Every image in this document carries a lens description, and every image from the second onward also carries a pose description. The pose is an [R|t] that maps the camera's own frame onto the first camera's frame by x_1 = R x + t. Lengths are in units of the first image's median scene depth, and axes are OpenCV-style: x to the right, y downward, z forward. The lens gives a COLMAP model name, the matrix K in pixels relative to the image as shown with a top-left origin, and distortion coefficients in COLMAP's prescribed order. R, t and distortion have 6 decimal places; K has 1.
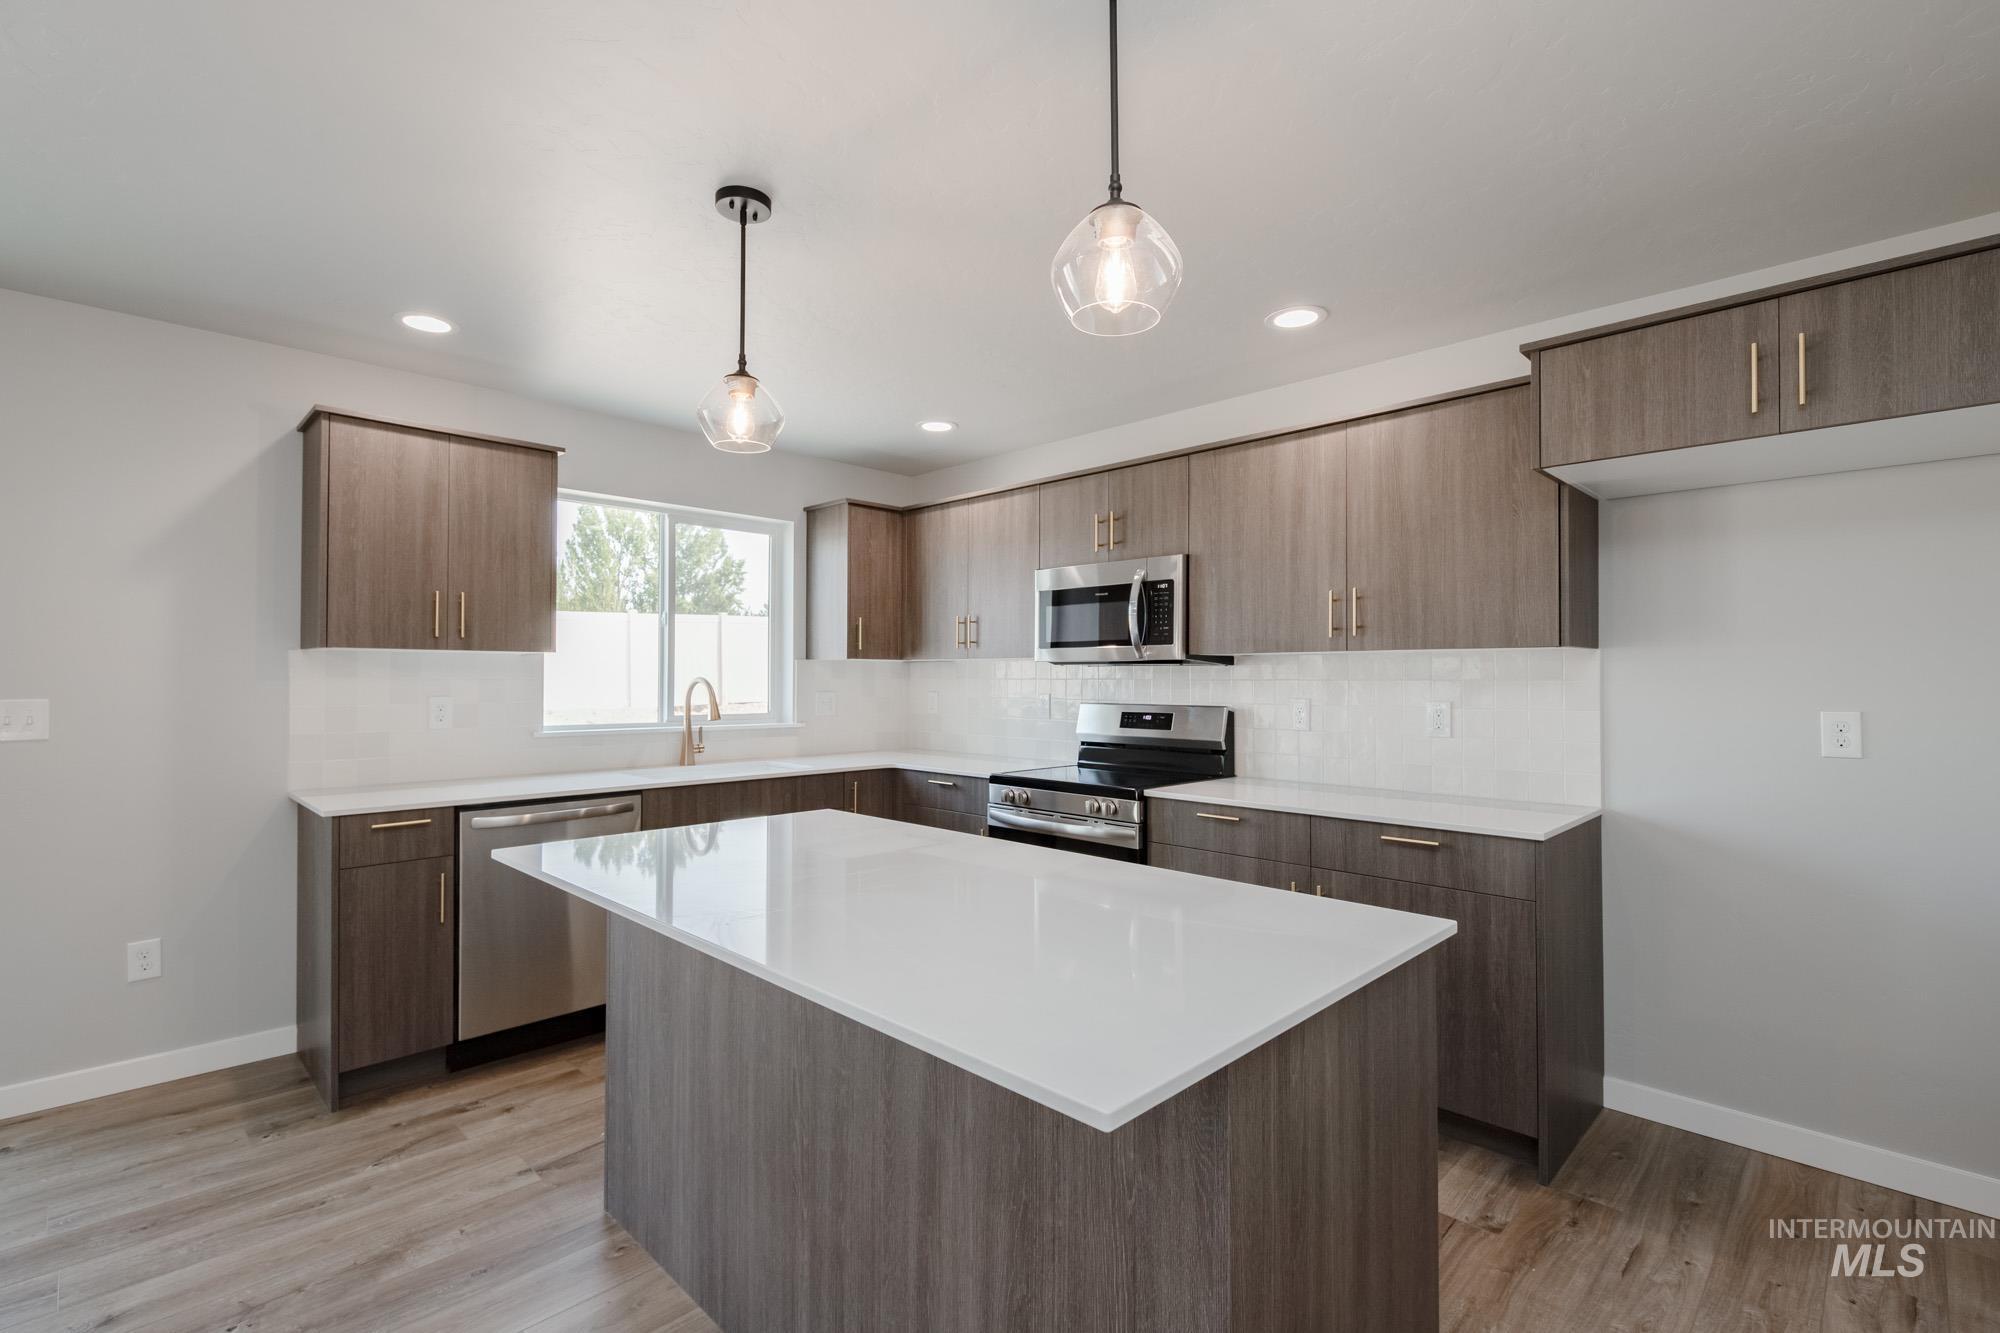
lens RADIAL K [[902.7, 0, 992.8], [0, 902.7, 666.7], [0, 0, 1]] dist [0.016250, -0.006347]
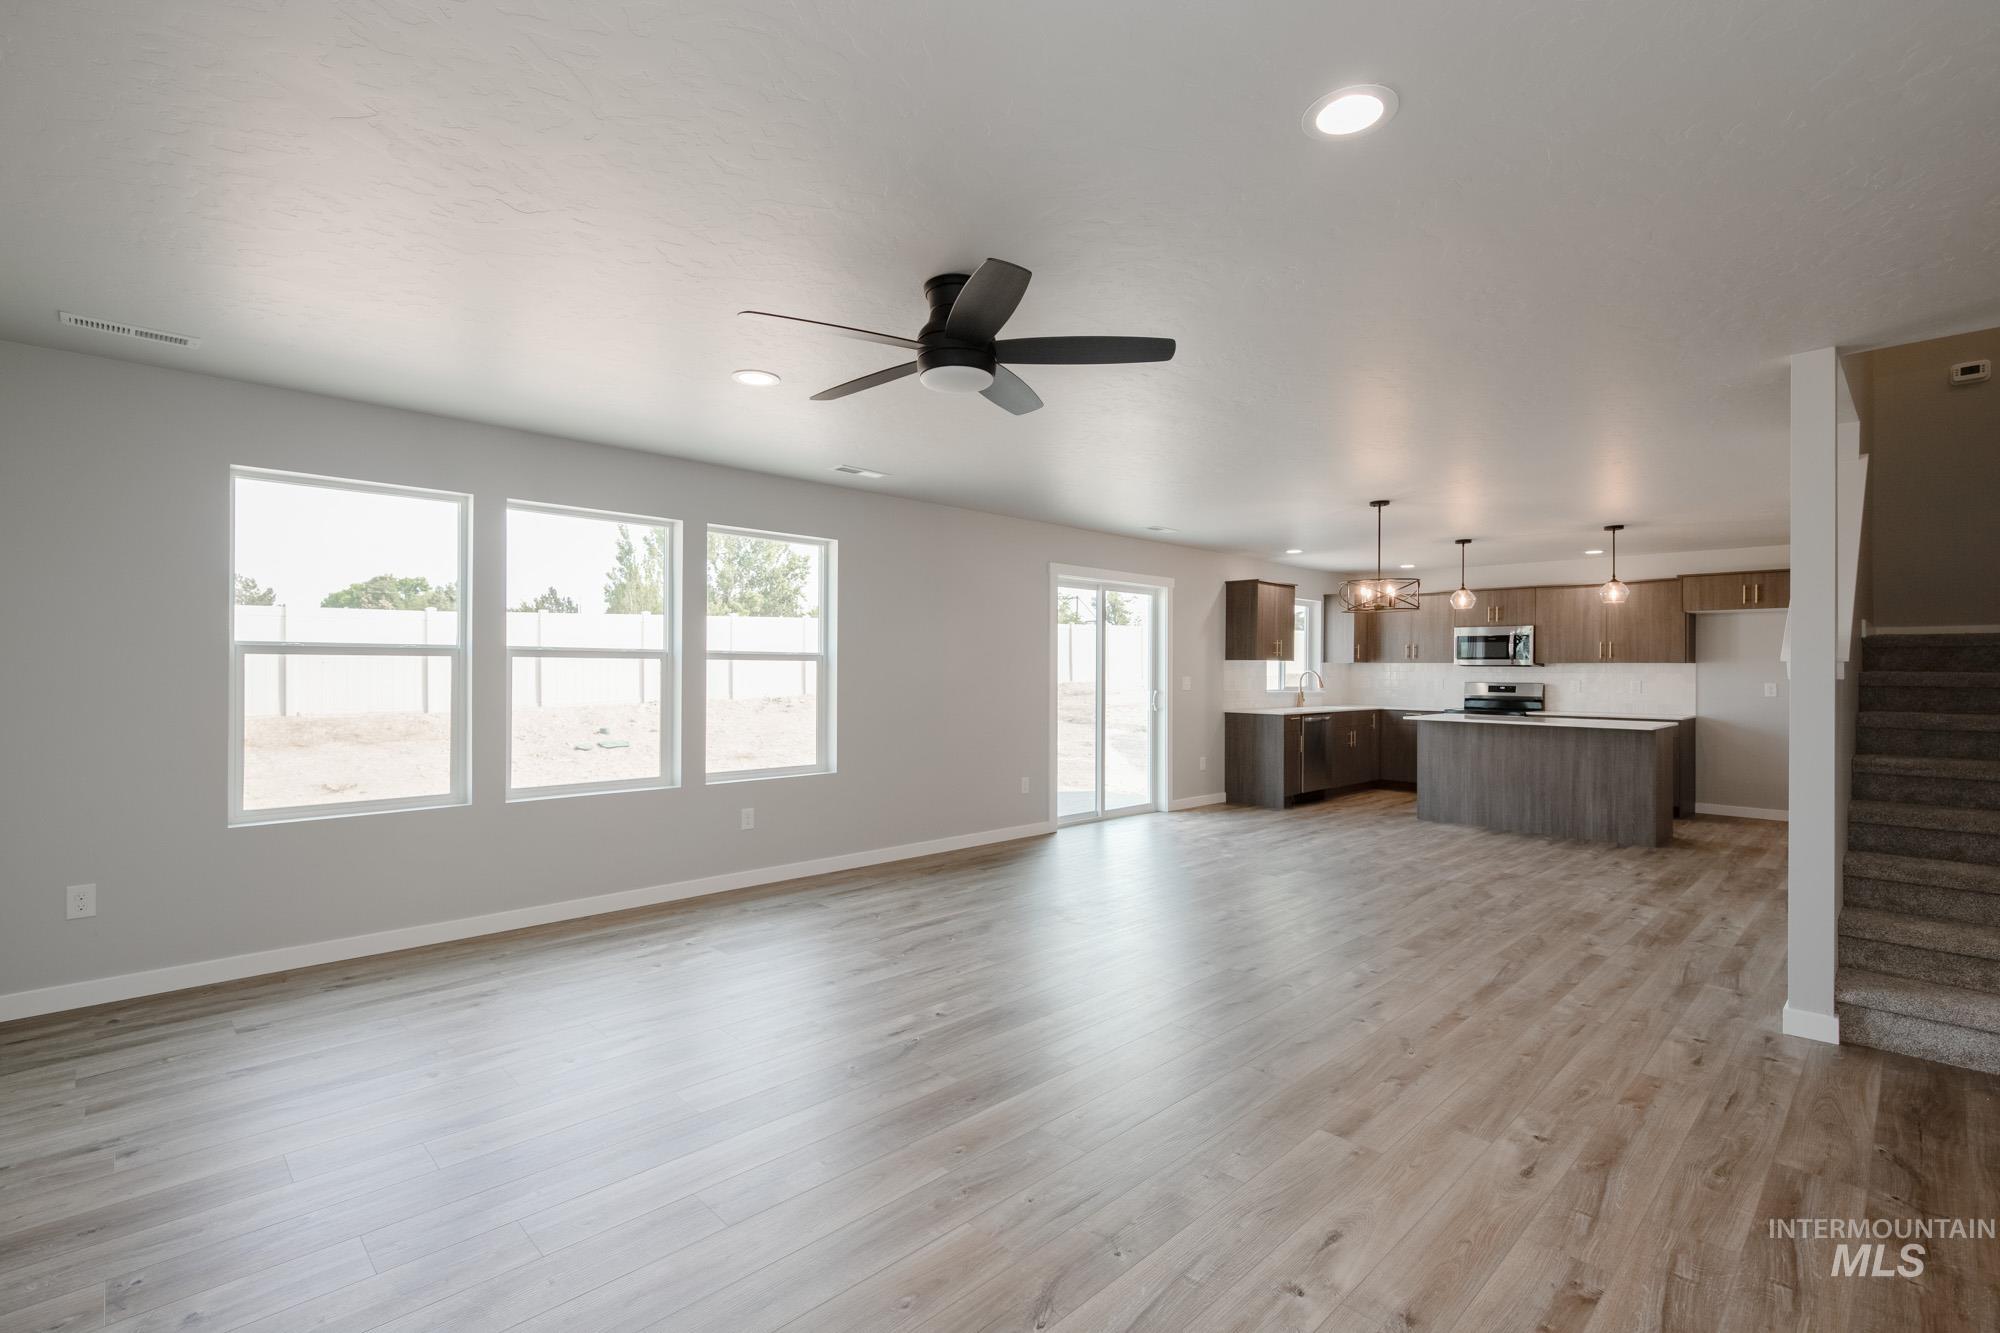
lens RADIAL K [[902.7, 0, 1005.2], [0, 902.7, 683.9], [0, 0, 1]] dist [0.016250, -0.006347]
pose [[0.999972, 0.005646, -0.004852, -1.335630], [-0.005501, 0.999556, 0.029279, -0.022126], [0.005015, -0.029251, 0.999560, -1.688857]]
